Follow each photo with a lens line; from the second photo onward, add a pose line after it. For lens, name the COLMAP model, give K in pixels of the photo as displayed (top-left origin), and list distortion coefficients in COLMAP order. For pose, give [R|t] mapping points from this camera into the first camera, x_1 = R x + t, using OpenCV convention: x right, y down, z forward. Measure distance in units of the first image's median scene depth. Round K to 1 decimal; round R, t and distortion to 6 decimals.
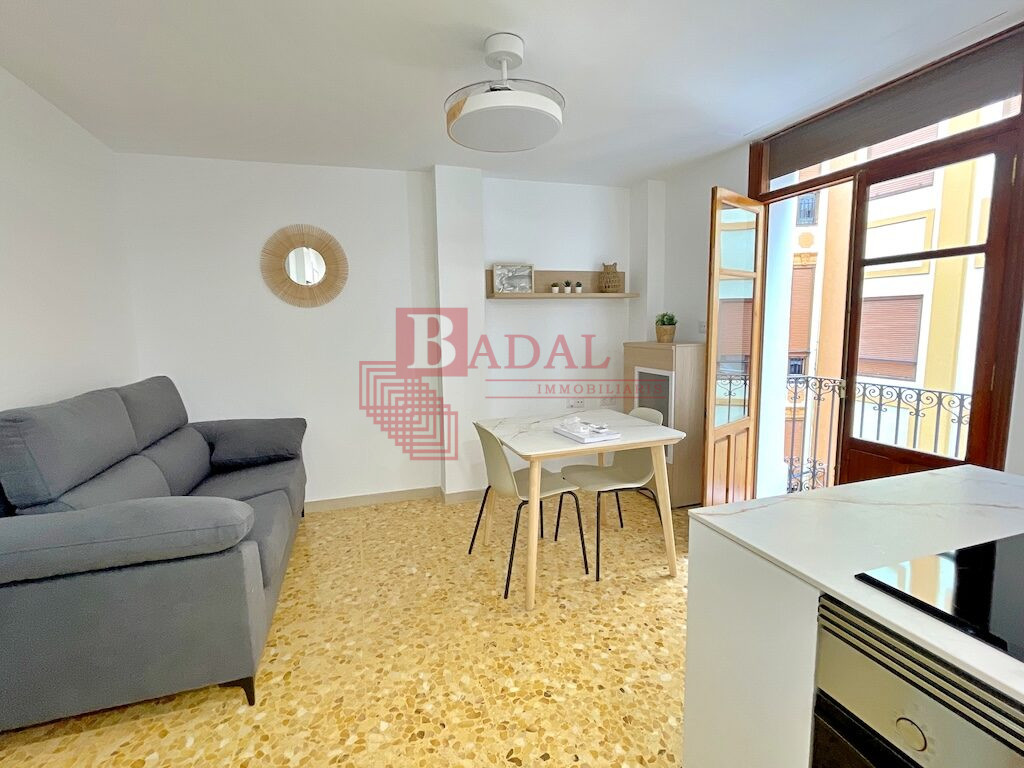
lens RADIAL K [[482.8, 0, 512.4], [0, 482.8, 382.6], [0, 0, 1]] dist [-0.002327, -0.000243]
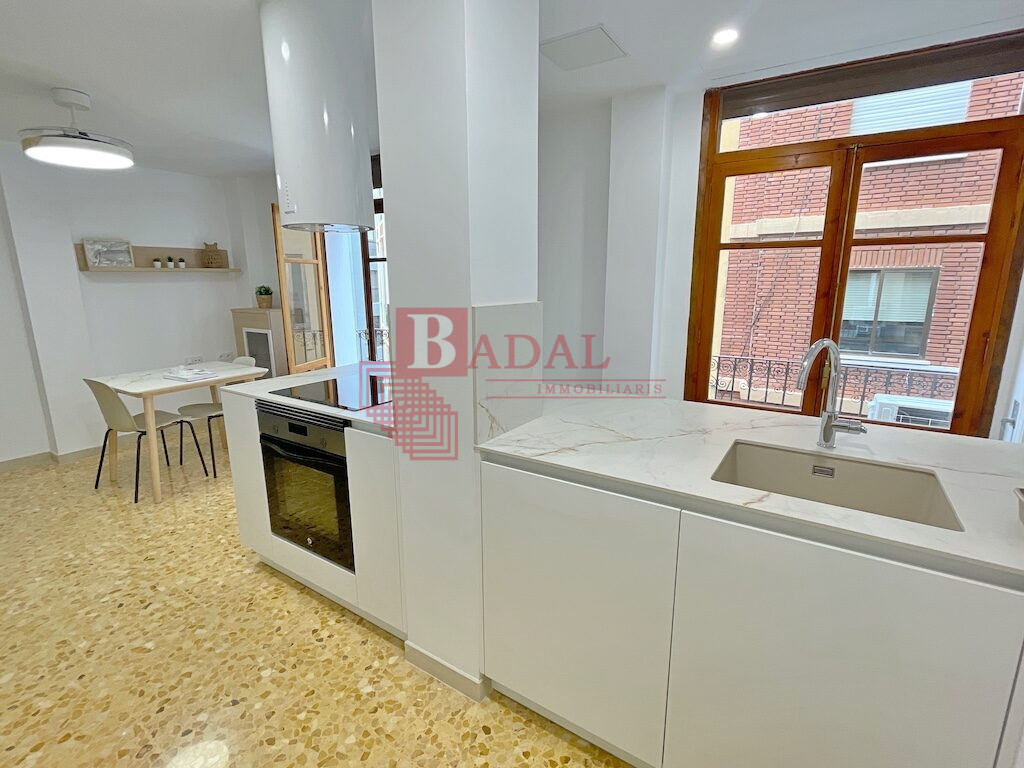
lens RADIAL K [[482.8, 0, 512.4], [0, 482.8, 382.6], [0, 0, 1]] dist [-0.002327, -0.000243]
pose [[0.783493, -0.117559, 0.610179, 0.025473], [0.069458, 0.992356, 0.102005, 0.043559], [-0.617506, -0.037538, 0.785670, -0.652316]]
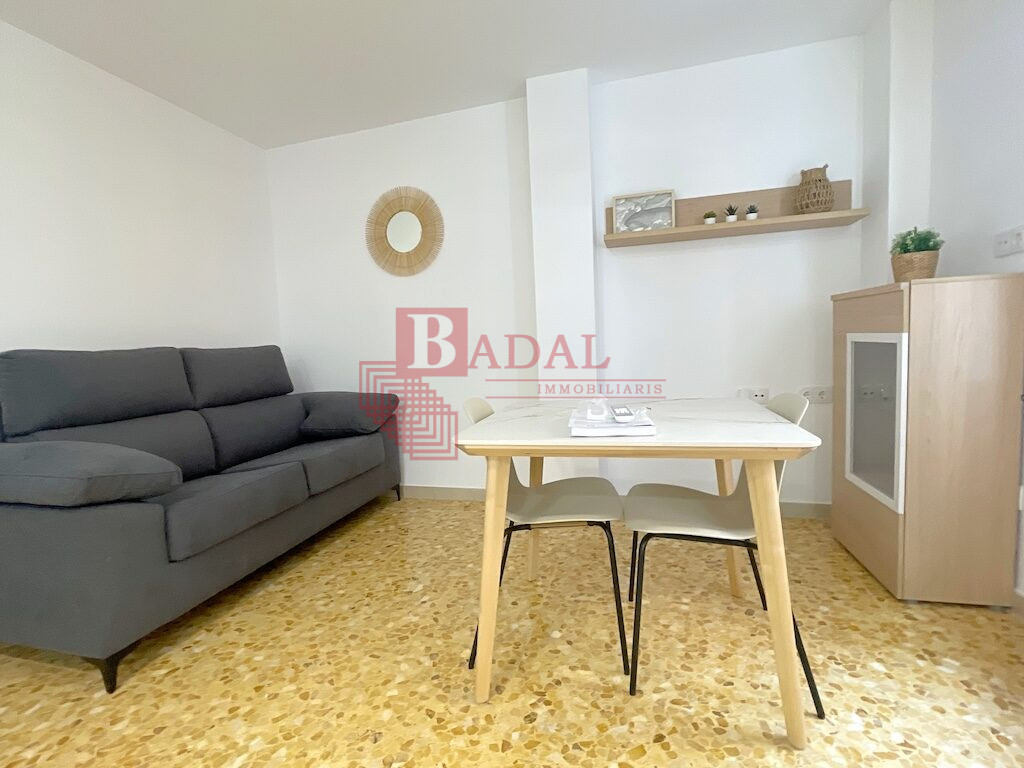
lens RADIAL K [[483.6, 0, 513.0], [0, 483.6, 382.6], [0, 0, 1]] dist [-0.001896, -0.000166]
pose [[0.832898, 0.027581, -0.552738, 0.352651], [-0.037127, 0.999292, -0.006082, 0.062409], [0.552179, 0.025587, 0.833333, 0.448042]]
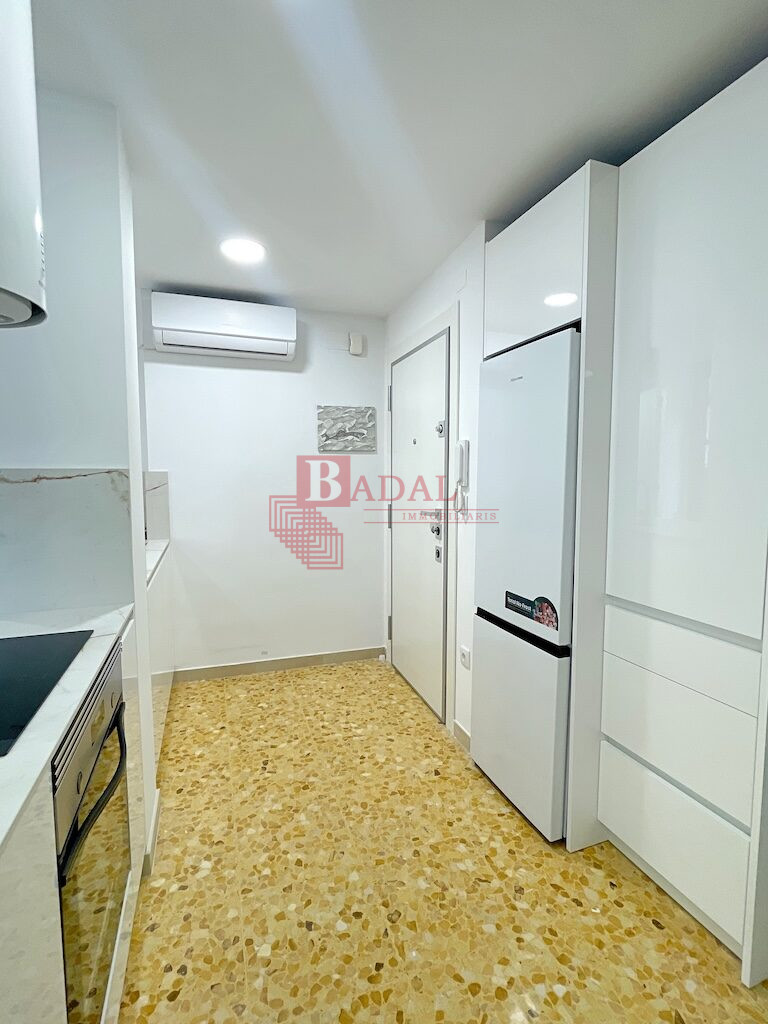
lens RADIAL K [[482.8, 0, 383.3], [0, 482.8, 511.9], [0, 0, 1]] dist [-0.002327, -0.000243]
pose [[-0.999398, 0.018105, -0.029580, -0.000065], [0.011782, 0.979435, 0.201418, -0.067987], [0.032618, 0.200948, -0.979059, 0.538737]]
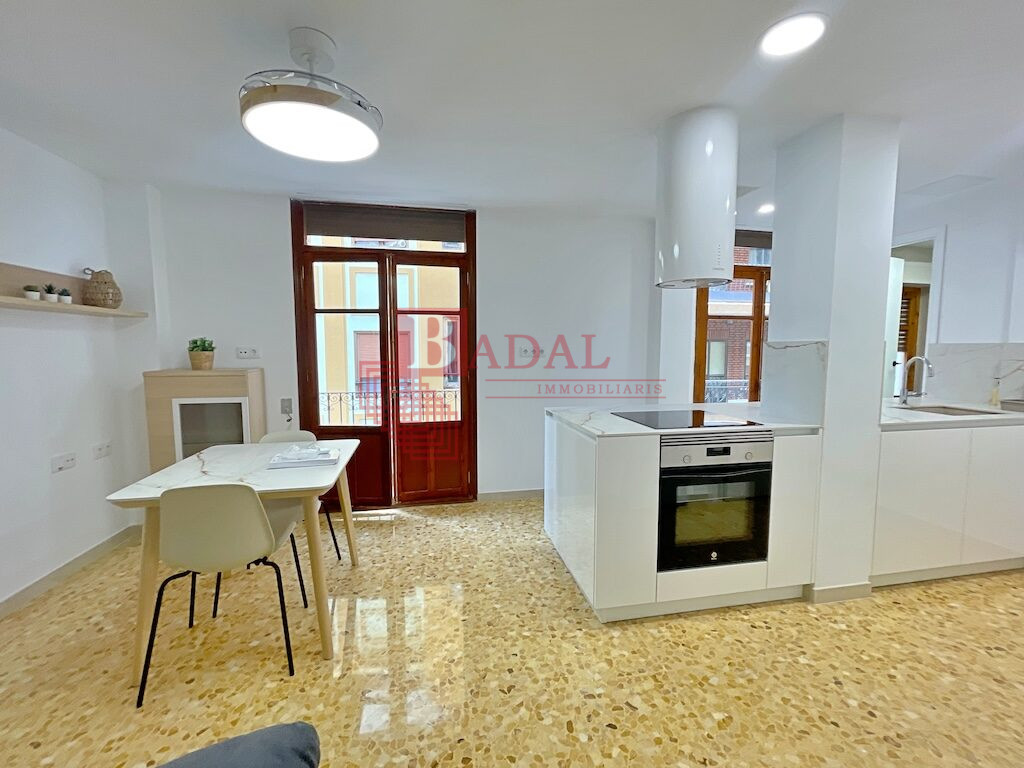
lens RADIAL K [[432.8, 0, 513.3], [0, 432.8, 383.2], [0, 0, 1]] dist [-0.001785, -0.000202]
pose [[0.127148, -0.065078, 0.989747, -0.619670], [0.120154, 0.991507, 0.049758, -0.038487], [-0.984579, 0.112595, 0.133887, 0.436881]]
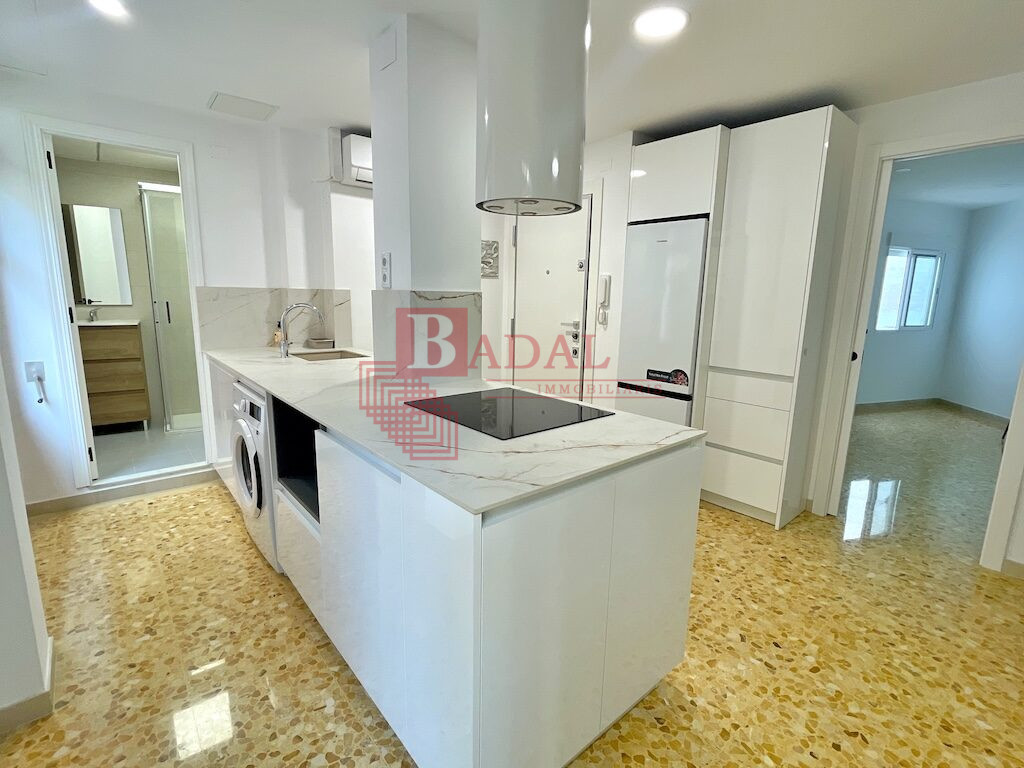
lens RADIAL K [[483.6, 0, 513.0], [0, 483.6, 382.6], [0, 0, 1]] dist [-0.001896, -0.000166]
pose [[-0.925168, 0.064162, -0.374095, 0.592627], [-0.053983, 0.953346, 0.297015, -0.116922], [0.375699, 0.294984, -0.878541, 0.823130]]
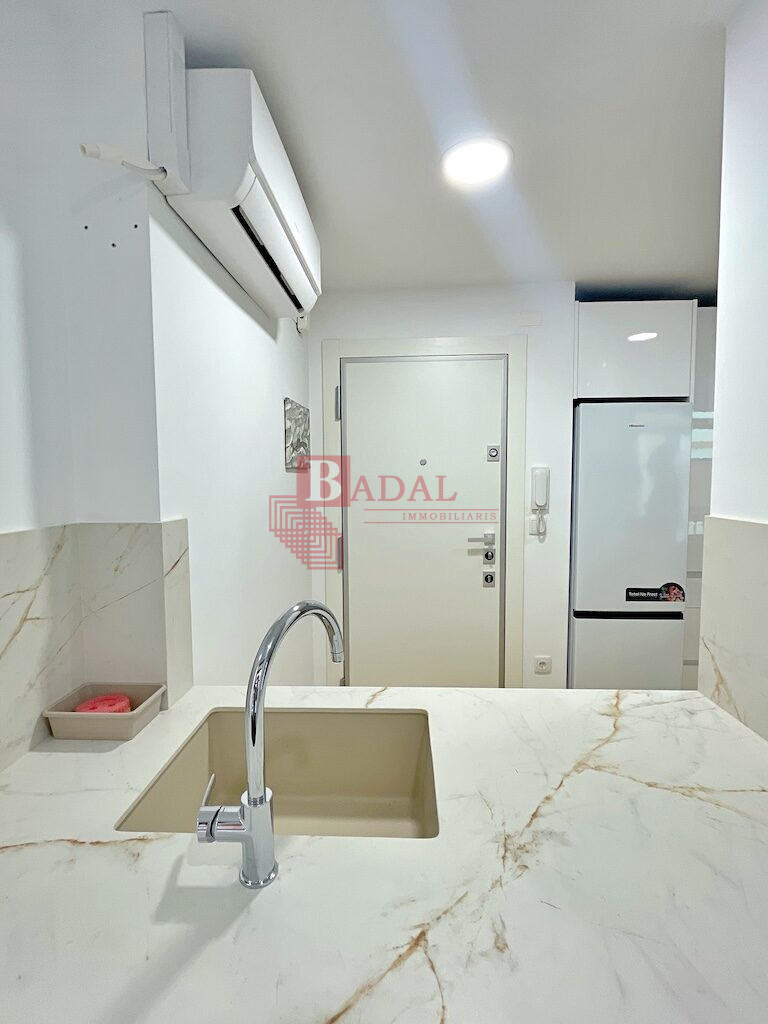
lens RADIAL K [[482.8, 0, 383.3], [0, 482.8, 511.9], [0, 0, 1]] dist [-0.002327, -0.000243]
pose [[-0.356258, 0.084578, -0.930552, 0.855189], [-0.101087, 0.986561, 0.128369, -0.019331], [0.928904, 0.139799, -0.342921, -0.314071]]
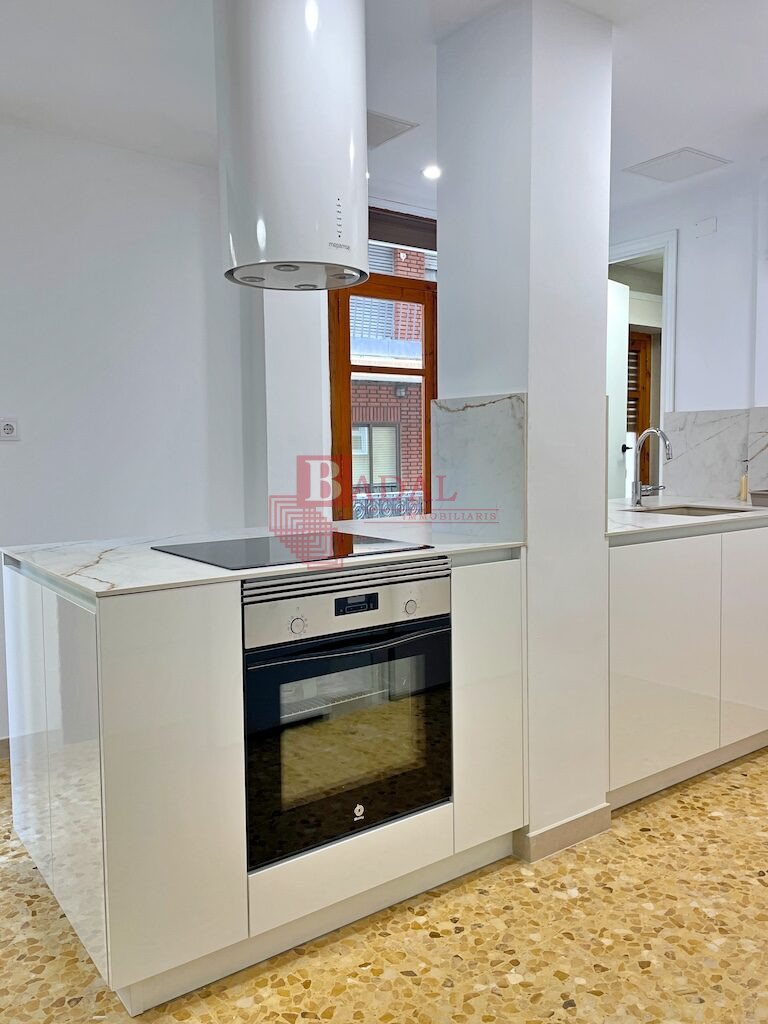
lens RADIAL K [[803.4, 0, 388.2], [0, 803.4, 504.2], [0, 0, 1]] dist [0.091431, -0.123398]
pose [[-0.304316, -0.050992, 0.951205, -0.512998], [0.135476, 0.986099, 0.096205, 0.011013], [-0.942888, 0.158142, -0.293178, 0.363076]]
